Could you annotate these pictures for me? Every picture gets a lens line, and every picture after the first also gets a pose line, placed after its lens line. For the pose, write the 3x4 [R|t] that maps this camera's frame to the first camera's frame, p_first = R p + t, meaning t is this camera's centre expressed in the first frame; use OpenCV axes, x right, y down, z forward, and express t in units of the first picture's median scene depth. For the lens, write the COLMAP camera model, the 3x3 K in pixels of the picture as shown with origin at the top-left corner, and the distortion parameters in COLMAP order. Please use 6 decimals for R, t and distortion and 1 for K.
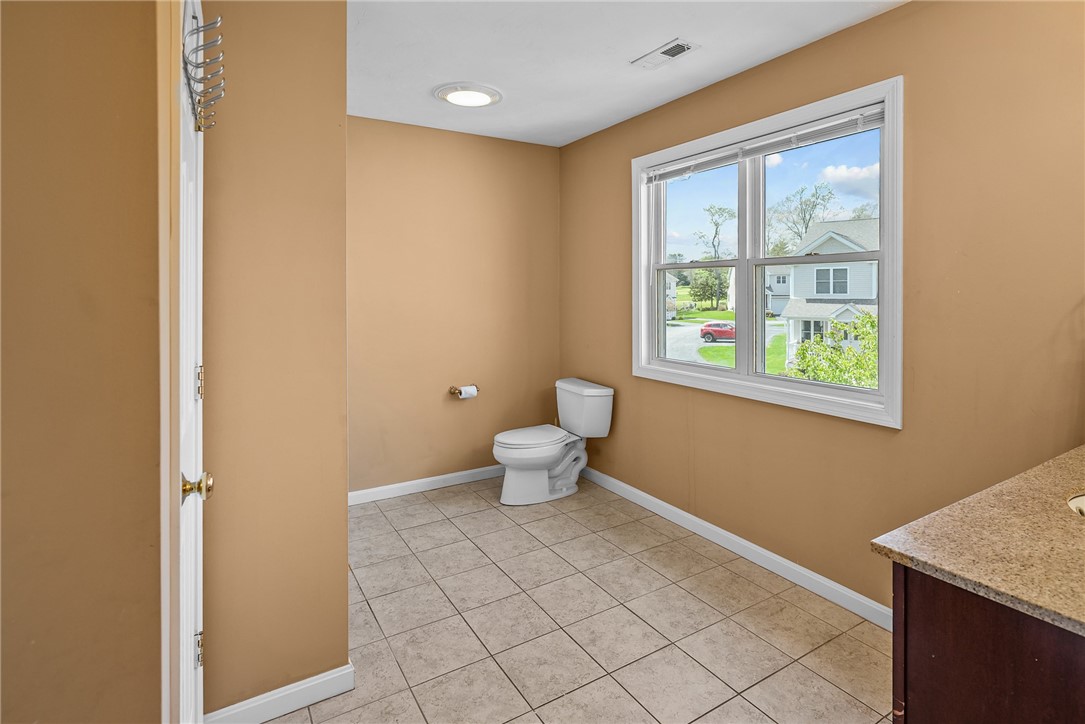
lens RADIAL K [[538.7, 0, 547.5], [0, 538.7, 311.3], [0, 0, 1]] dist [-0.012636, 0.000089]
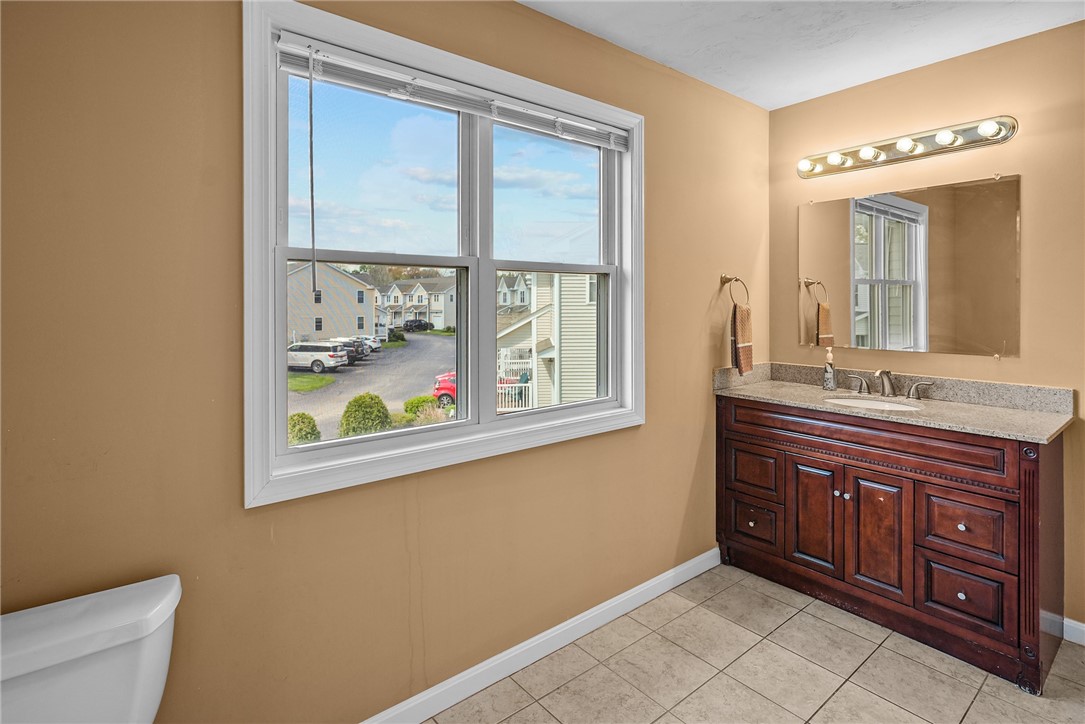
lens RADIAL K [[534.5, 0, 542.9], [0, 534.5, 321.6], [0, 0, 1]] dist [0.000488, 0.000769]
pose [[-0.121361, -0.025161, 0.992289, -0.397043], [0.048287, 0.998345, 0.031221, -0.040467], [-0.991433, 0.051703, -0.119945, 1.188890]]
